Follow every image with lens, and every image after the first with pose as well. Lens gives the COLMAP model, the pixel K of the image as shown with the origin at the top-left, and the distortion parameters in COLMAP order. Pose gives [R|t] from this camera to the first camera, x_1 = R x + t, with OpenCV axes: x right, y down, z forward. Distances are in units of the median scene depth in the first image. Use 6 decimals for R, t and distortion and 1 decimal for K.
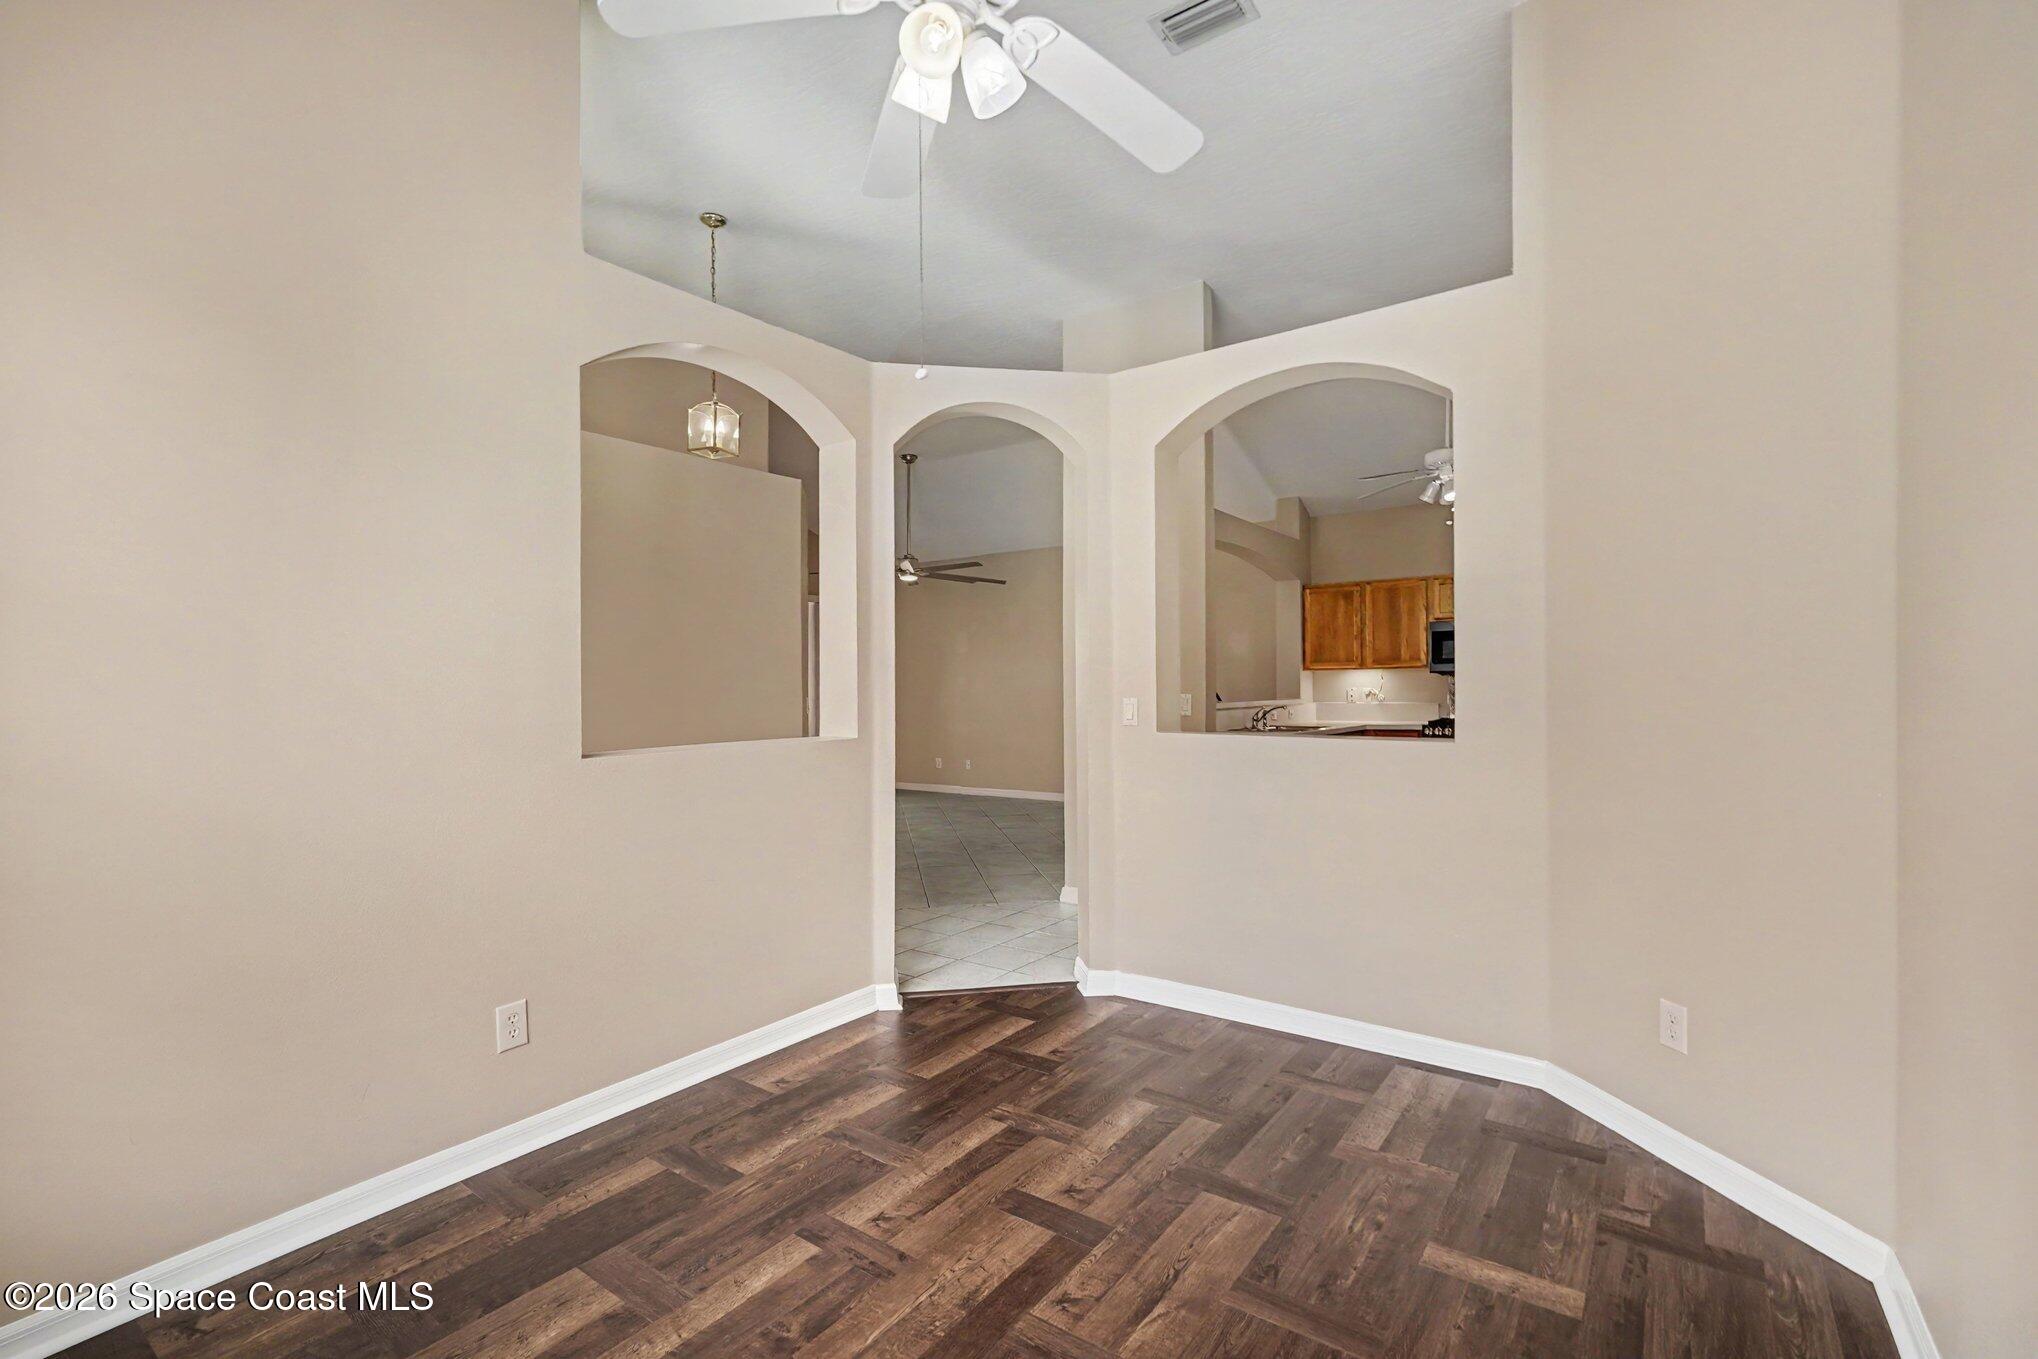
lens RADIAL K [[913.2, 0, 1039.8], [0, 913.2, 683.8], [0, 0, 1]] dist [0.005502, 0.001662]
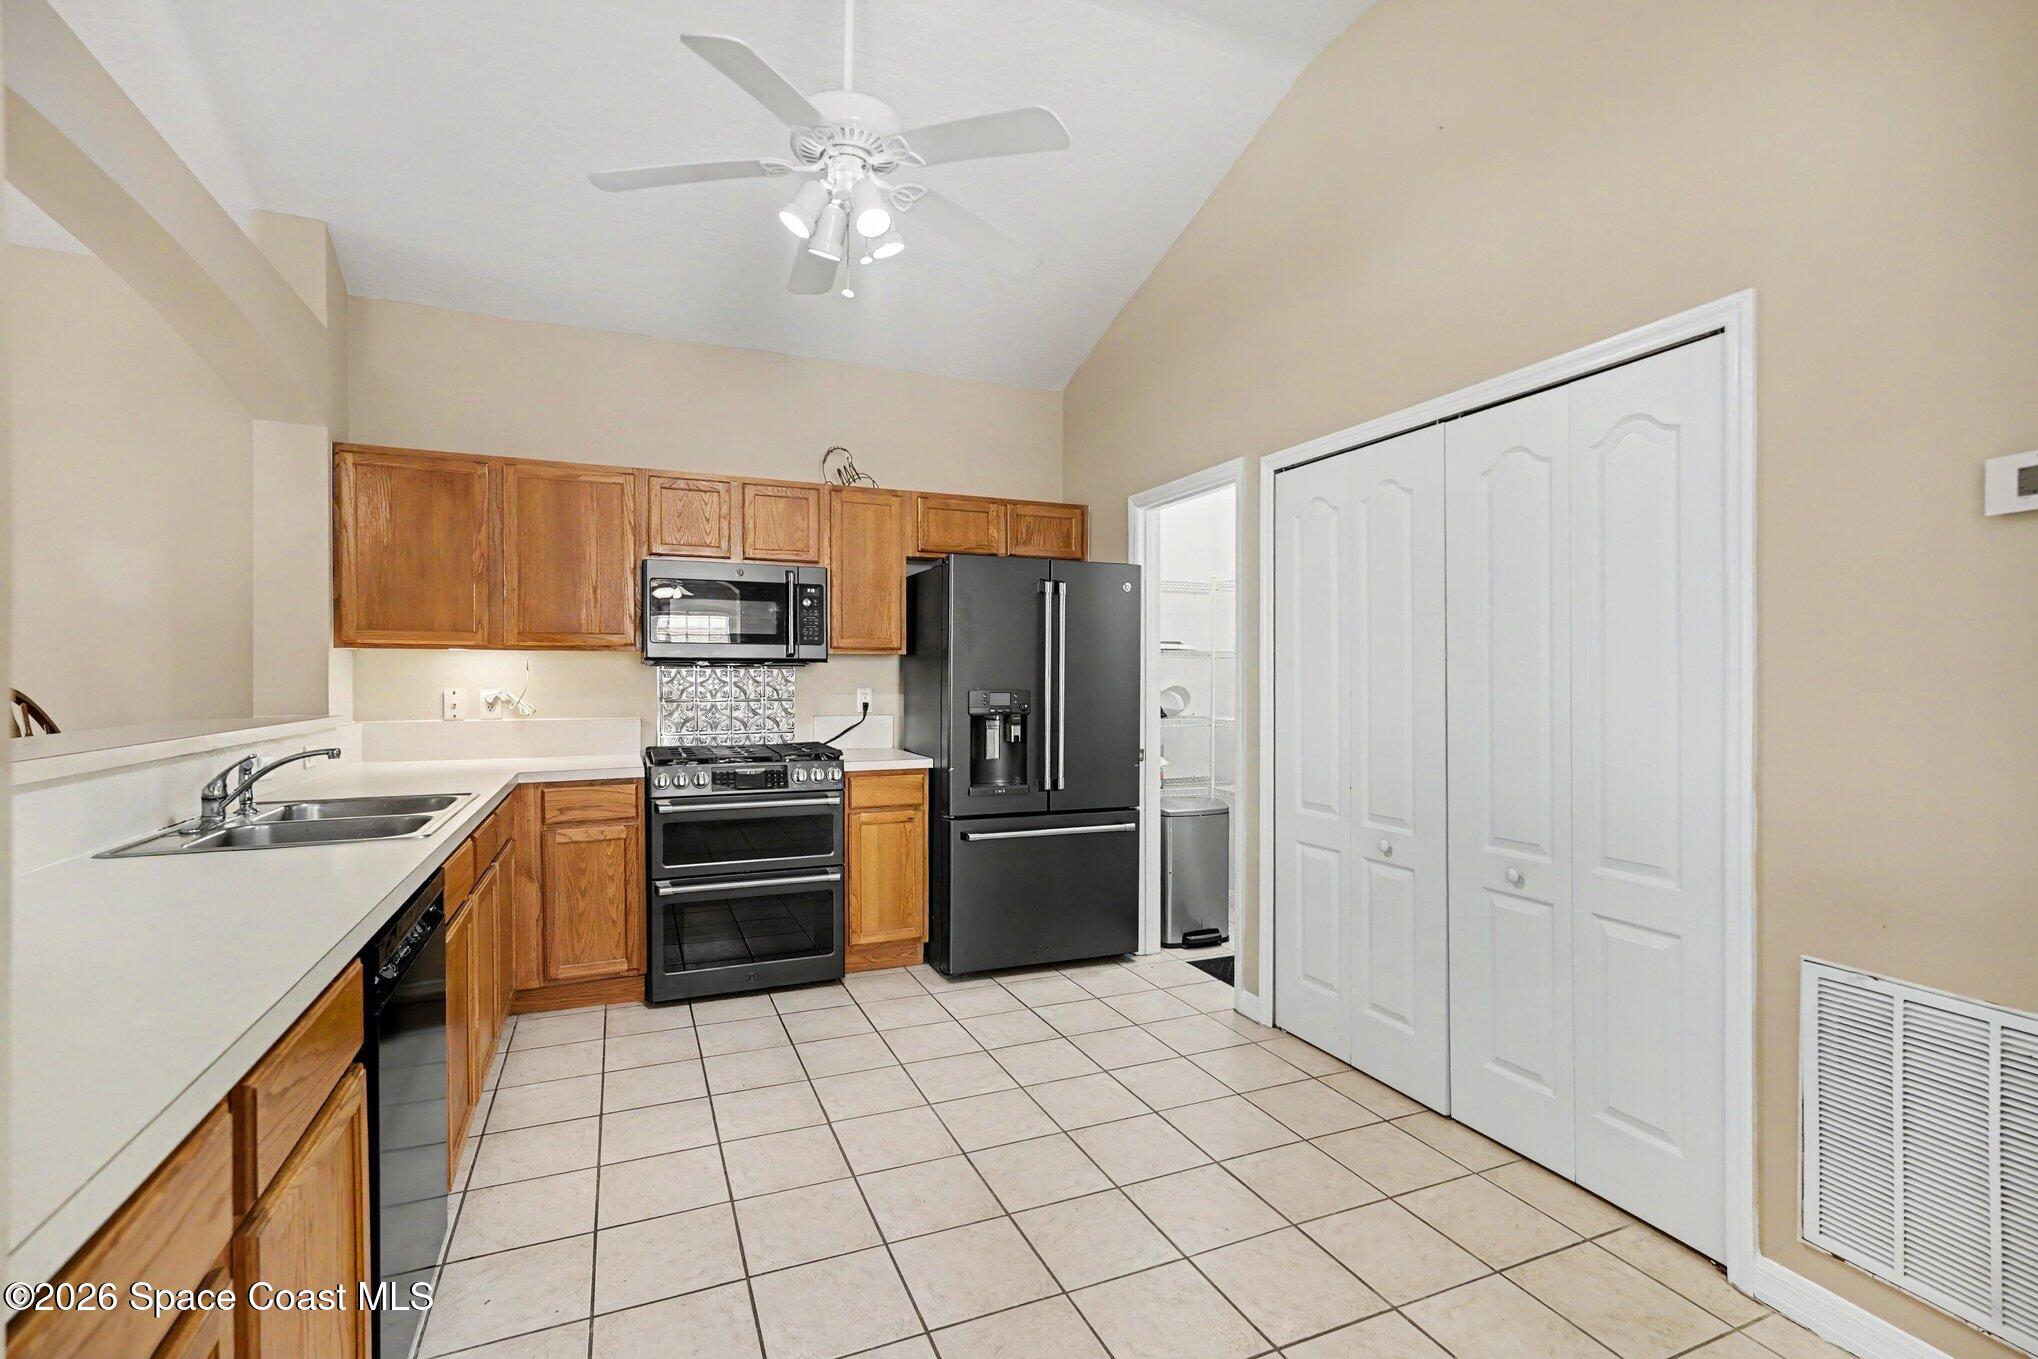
lens RADIAL K [[913.2, 0, 1006.0], [0, 913.2, 677.1], [0, 0, 1]] dist [0.005502, 0.001662]
pose [[0.536218, 0.005129, 0.844064, 0.103870], [-0.010816, 0.999941, 0.000796, -0.005108], [-0.844010, -0.009556, 0.536242, 0.536606]]
